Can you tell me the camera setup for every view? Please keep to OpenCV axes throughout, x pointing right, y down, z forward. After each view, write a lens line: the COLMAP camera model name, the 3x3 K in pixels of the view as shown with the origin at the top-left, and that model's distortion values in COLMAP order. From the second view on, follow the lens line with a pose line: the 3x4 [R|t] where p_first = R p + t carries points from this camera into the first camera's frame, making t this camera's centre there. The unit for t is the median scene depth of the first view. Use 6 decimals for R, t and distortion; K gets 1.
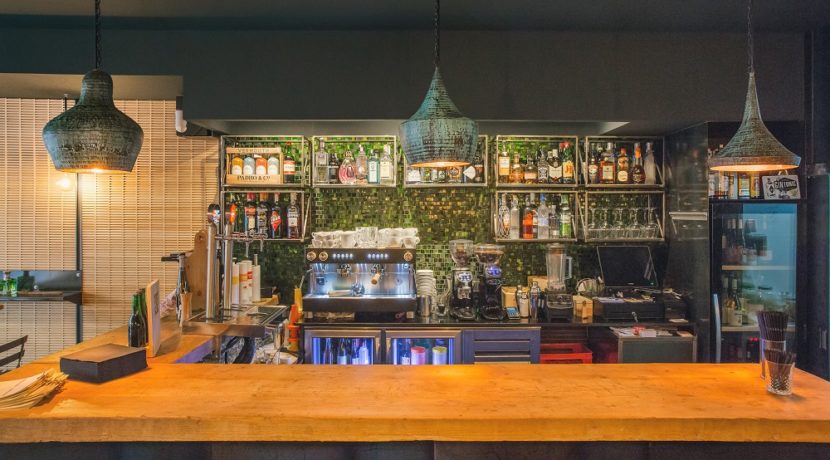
lens RADIAL K [[509.9, 0, 400.3], [0, 509.9, 230.3], [0, 0, 1]] dist [-0.066888, 0.057403]
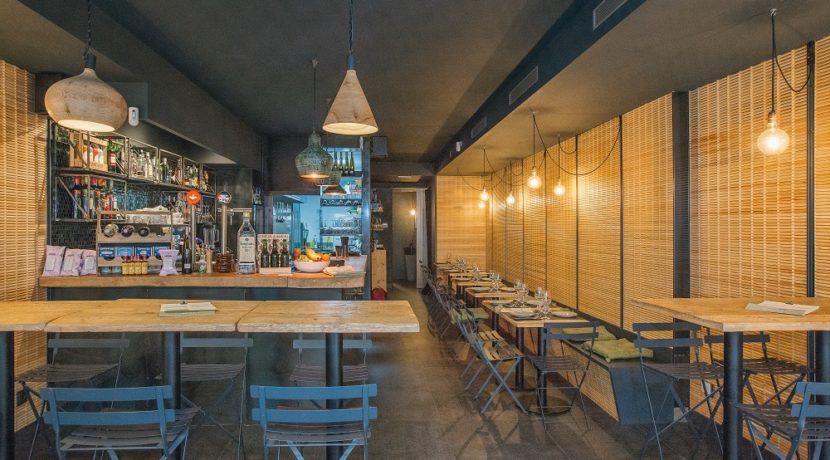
lens RADIAL K [[509.9, 0, 400.3], [0, 509.9, 230.3], [0, 0, 1]] dist [-0.066888, 0.057403]
pose [[-0.016686, -0.022141, 0.999616, -1.363261], [-0.002075, 0.999753, 0.022109, 0.016971], [-0.999859, -0.001705, -0.016728, 0.316516]]
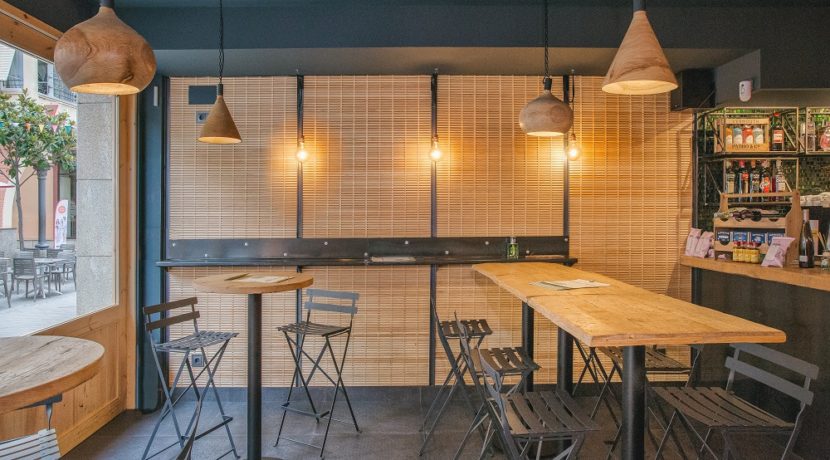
lens RADIAL K [[509.9, 0, 400.3], [0, 509.9, 230.3], [0, 0, 1]] dist [-0.066888, 0.057403]
pose [[0.999680, -0.023084, -0.010314, -0.986529], [0.023453, 0.999033, 0.037197, 0.020113], [0.009445, -0.037427, 0.999255, -0.101469]]
